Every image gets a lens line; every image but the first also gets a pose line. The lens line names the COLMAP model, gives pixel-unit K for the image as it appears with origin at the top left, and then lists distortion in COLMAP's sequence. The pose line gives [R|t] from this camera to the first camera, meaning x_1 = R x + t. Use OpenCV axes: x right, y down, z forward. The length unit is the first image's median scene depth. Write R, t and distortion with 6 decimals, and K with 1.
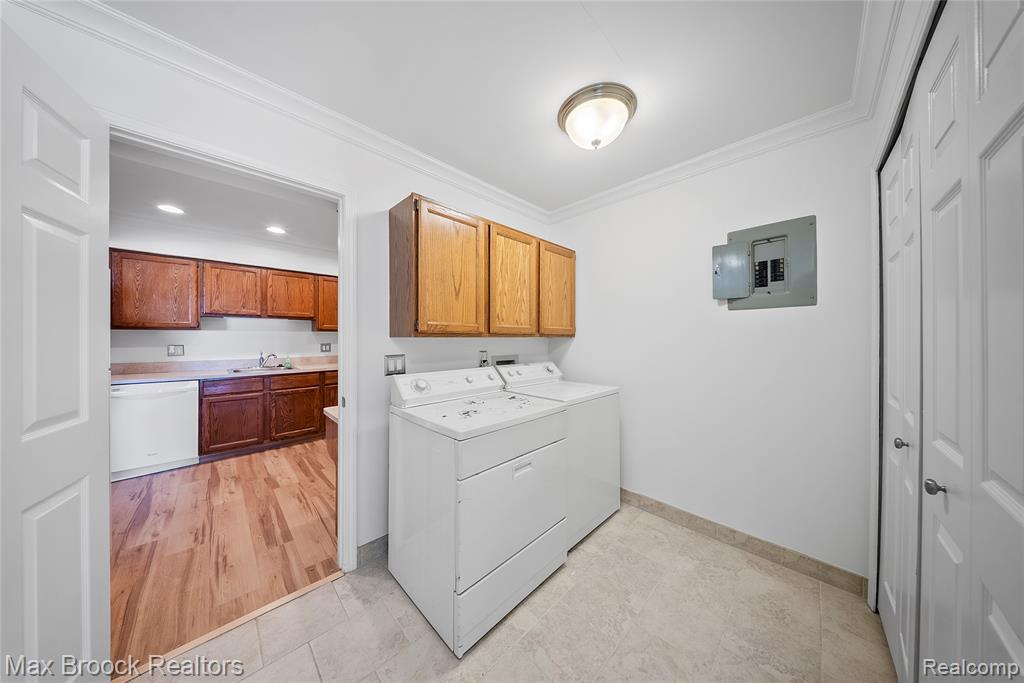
lens RADIAL K [[302.7, 0, 515.8], [0, 302.7, 336.7], [0, 0, 1]] dist [-0.006402, -0.000234]
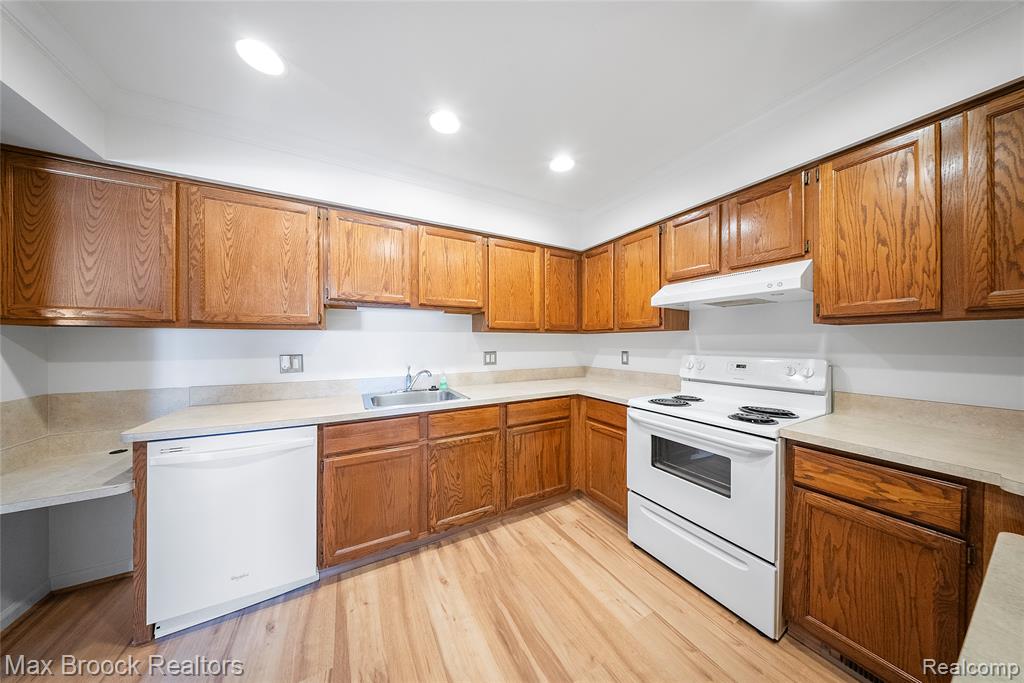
lens RADIAL K [[298.9, 0, 514.8], [0, 298.9, 340.9], [0, 0, 1]] dist [-0.001707, -0.000184]
pose [[0.960846, -0.000214, -0.277082, -0.543523], [0.000590, 0.999999, 0.001271, 0.000495], [0.277082, -0.001385, 0.960845, 0.555611]]
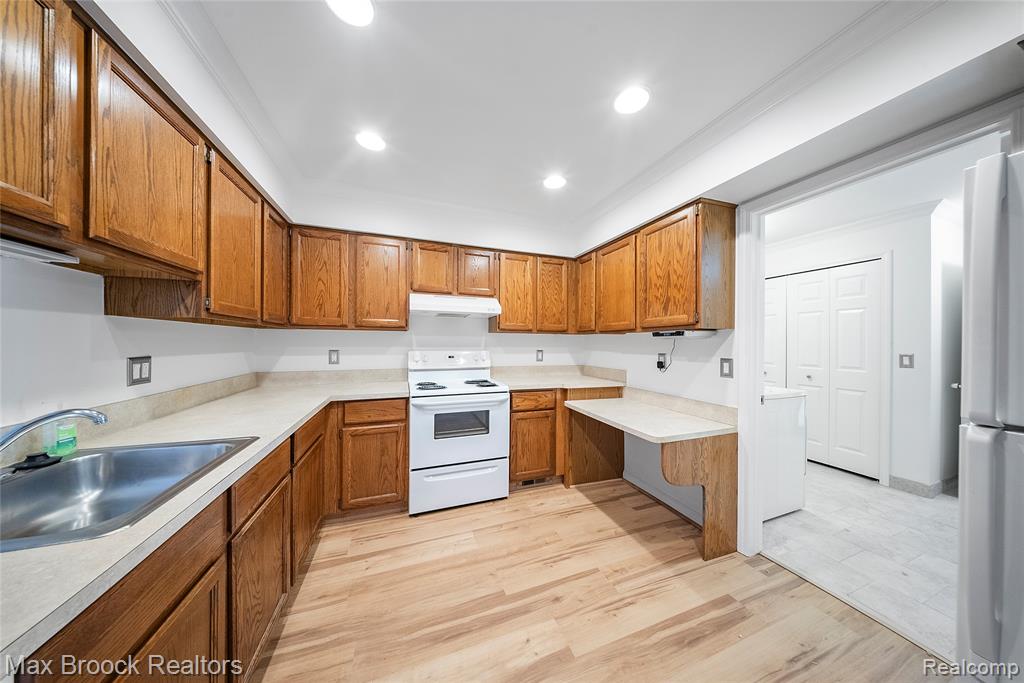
lens RADIAL K [[298.9, 0, 514.8], [0, 298.9, 340.9], [0, 0, 1]] dist [-0.001707, -0.000184]
pose [[0.414492, 0.007772, 0.910020, -0.997489], [-0.012910, 0.999913, -0.002660, 0.003379], [-0.909962, -0.010646, 0.414556, 0.697020]]
